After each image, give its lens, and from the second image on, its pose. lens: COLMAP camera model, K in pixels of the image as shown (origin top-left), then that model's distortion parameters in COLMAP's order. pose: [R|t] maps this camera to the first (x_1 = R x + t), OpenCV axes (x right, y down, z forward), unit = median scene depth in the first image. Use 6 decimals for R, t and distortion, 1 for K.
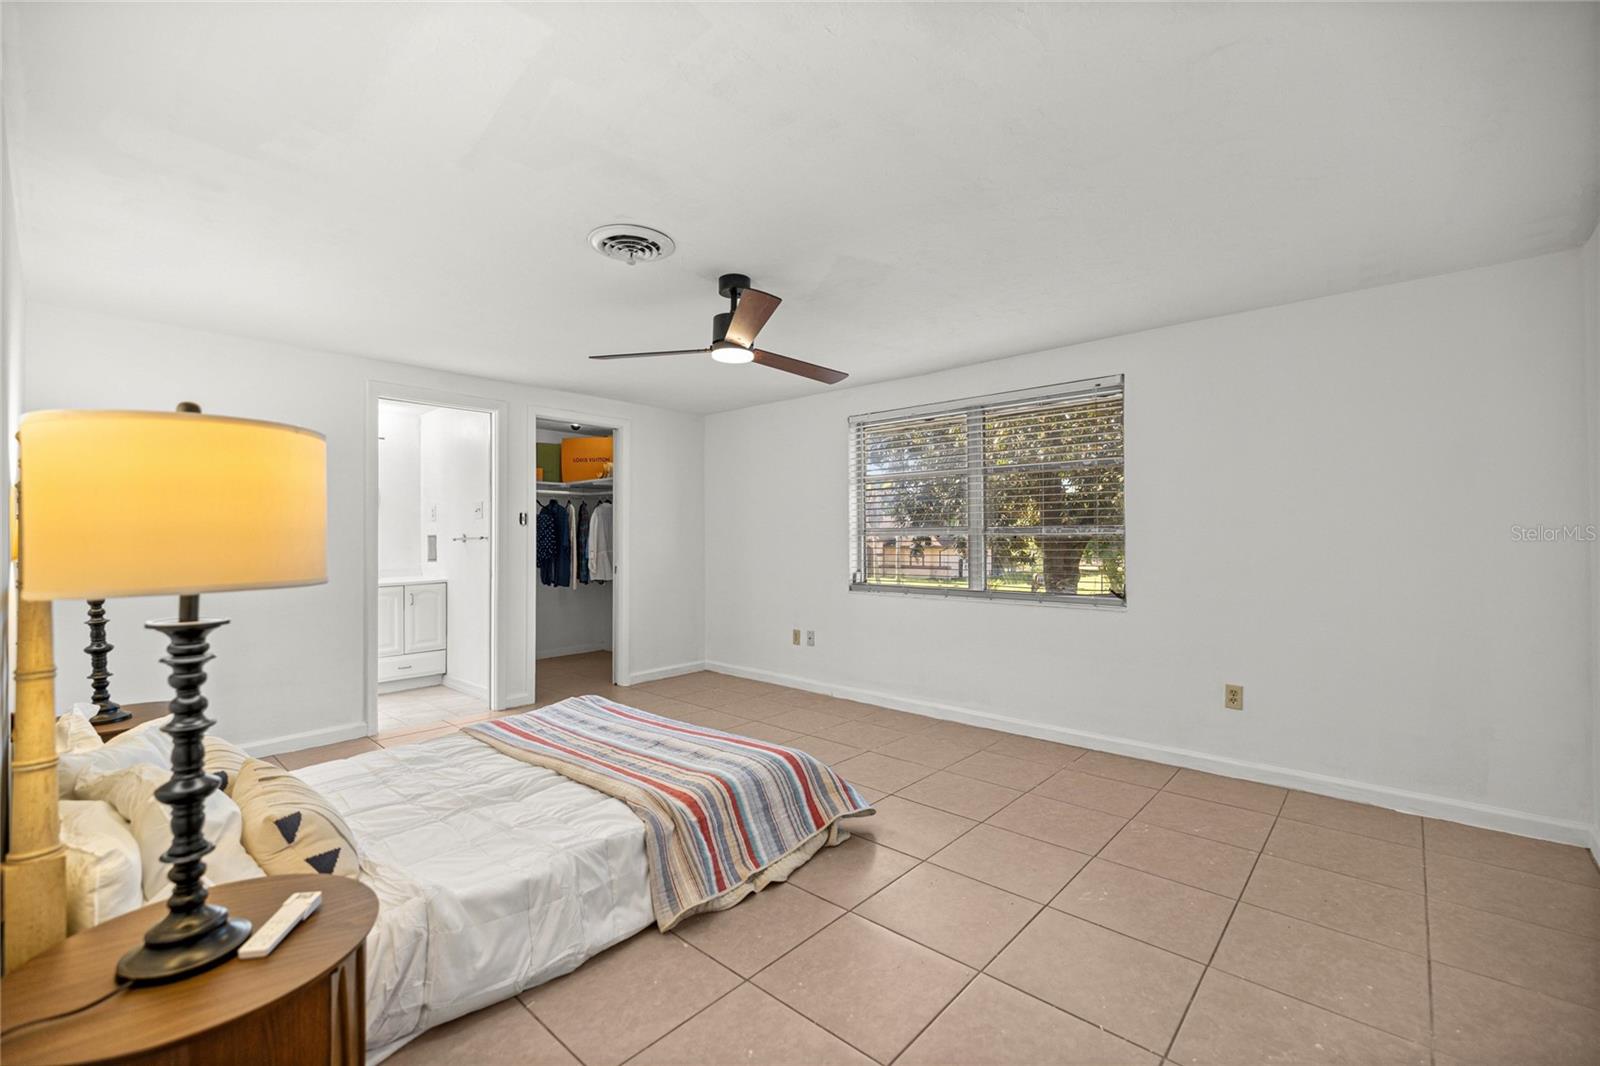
lens RADIAL K [[676.7, 0, 792.9], [0, 676.7, 532.6], [0, 0, 1]] dist [-0.000567, -0.000203]
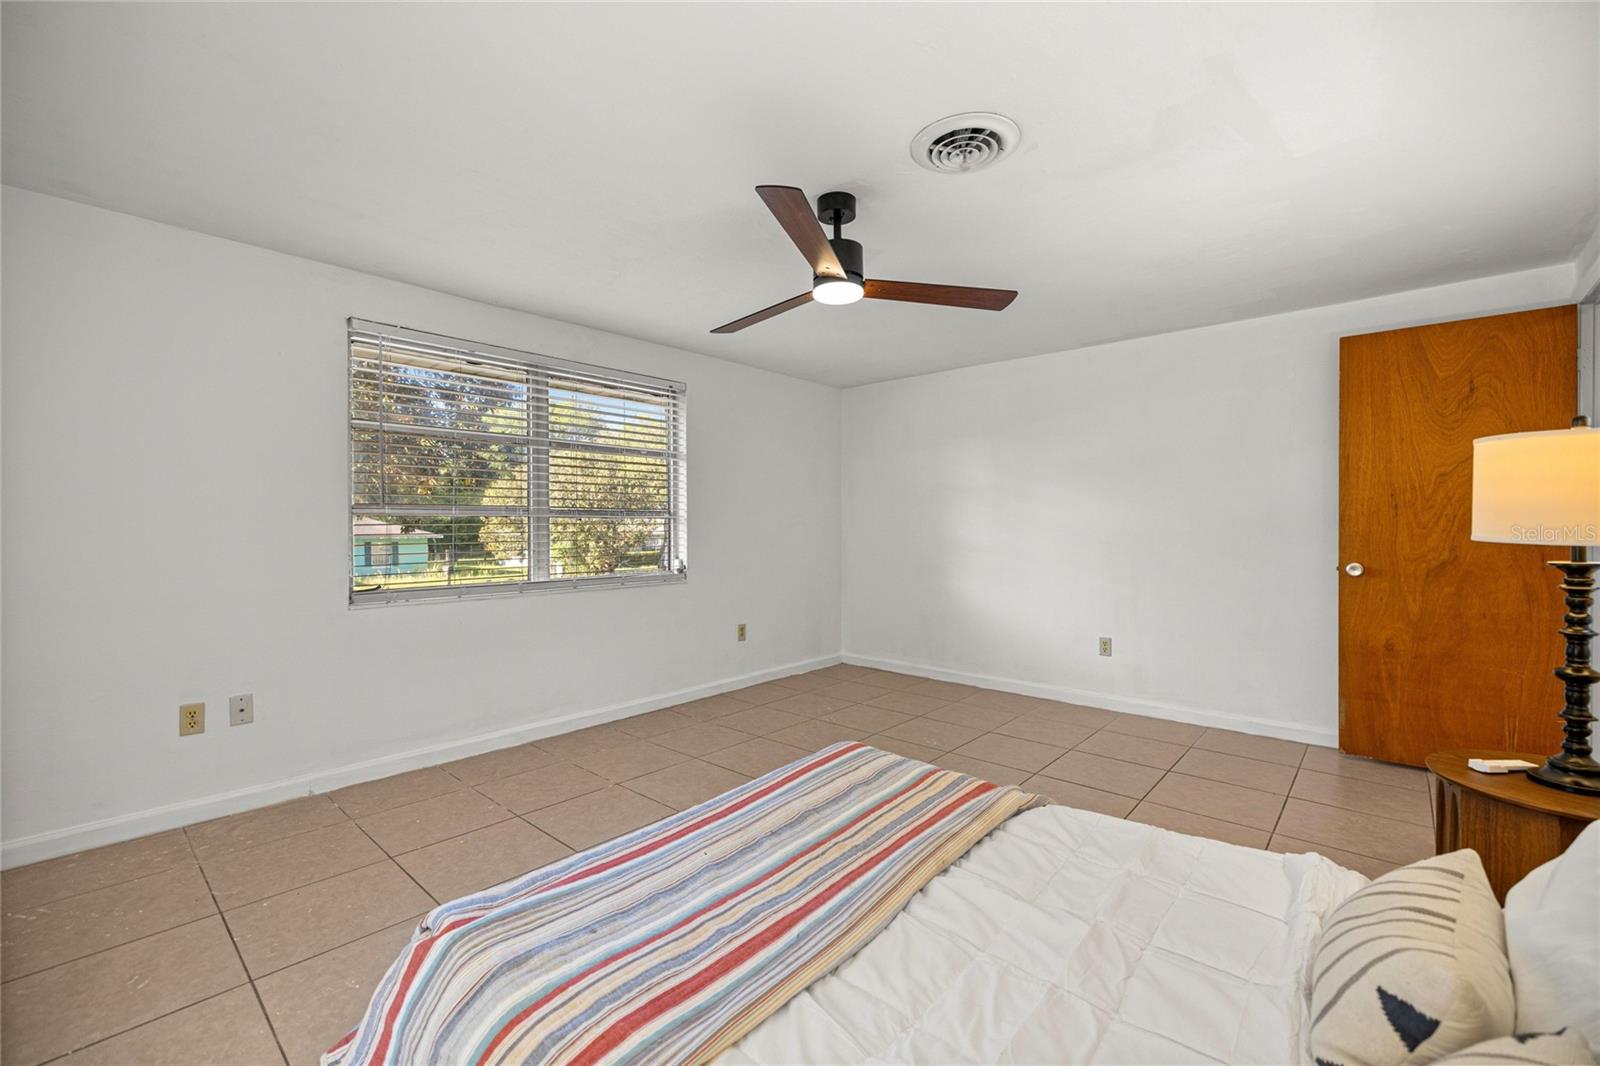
lens RADIAL K [[676.7, 0, 792.9], [0, 676.7, 532.6], [0, 0, 1]] dist [-0.000567, -0.000203]
pose [[-0.006055, -0.007279, 0.999955, -0.909689], [-0.003605, 0.999967, 0.007257, 0.024985], [-0.999975, -0.003561, -0.006081, 1.054616]]
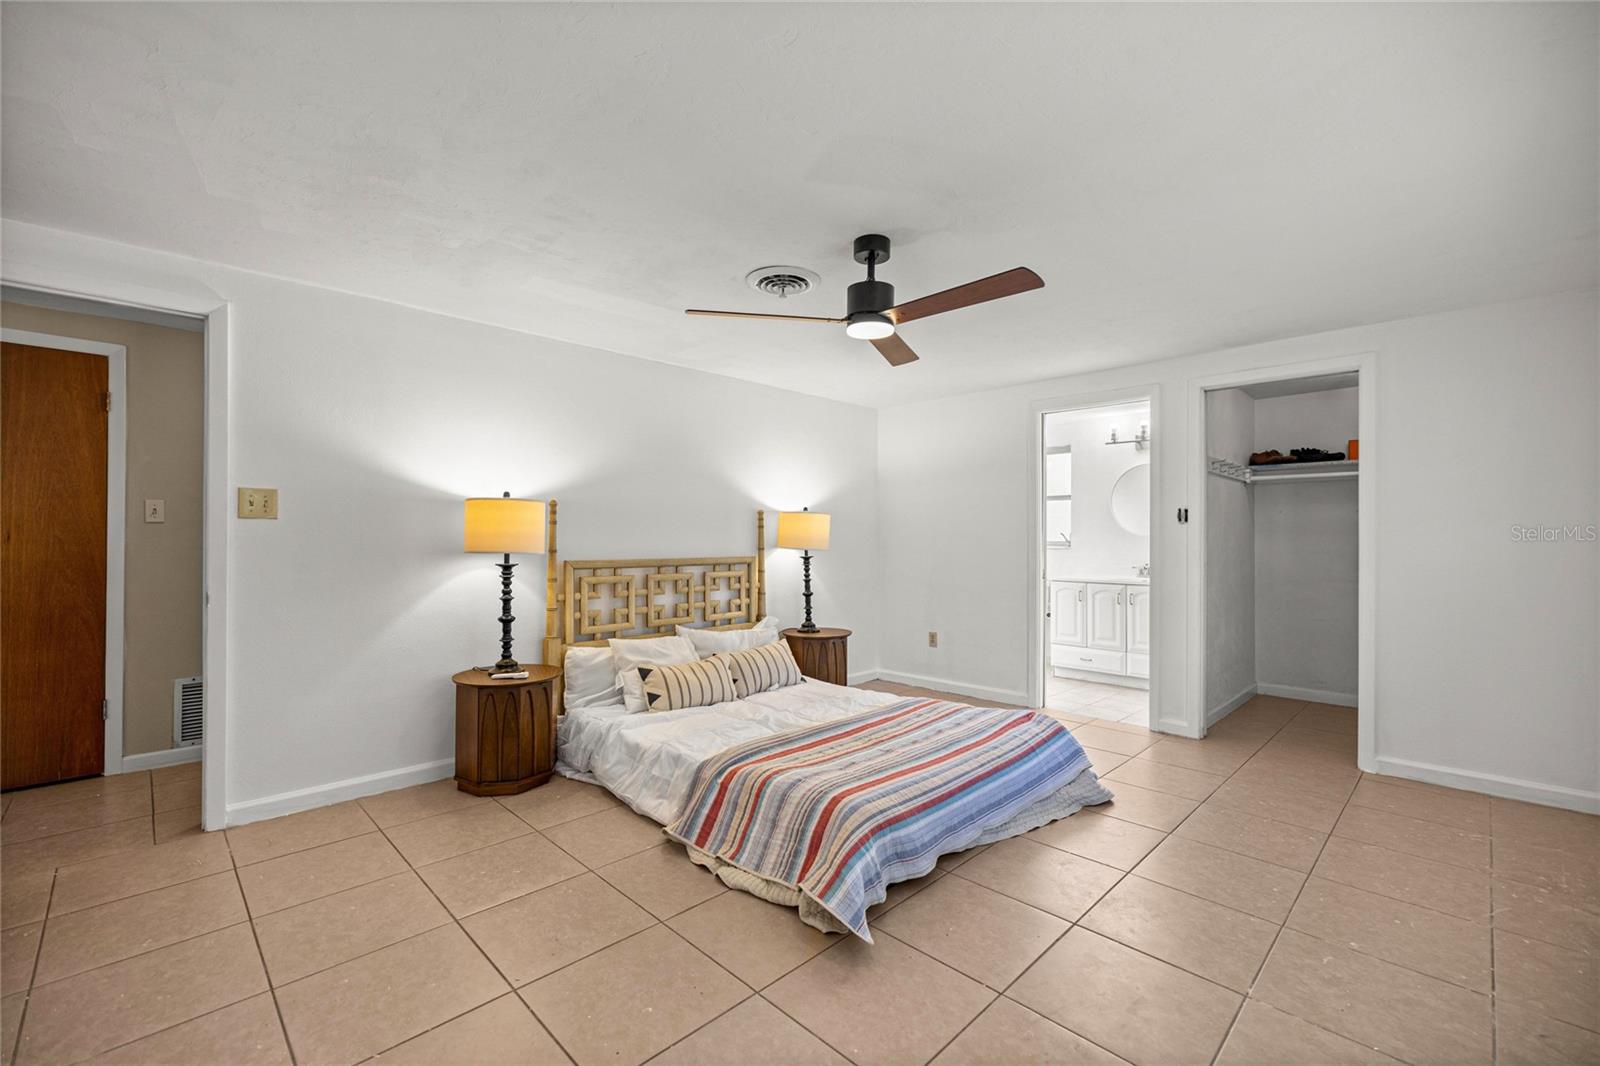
lens RADIAL K [[676.7, 0, 792.9], [0, 676.7, 532.6], [0, 0, 1]] dist [-0.000567, -0.000203]
pose [[-0.056636, -0.001517, -0.998394, 0.791220], [0.003945, 0.999991, -0.001743, 0.002333], [0.998387, -0.004037, -0.056630, 0.945313]]
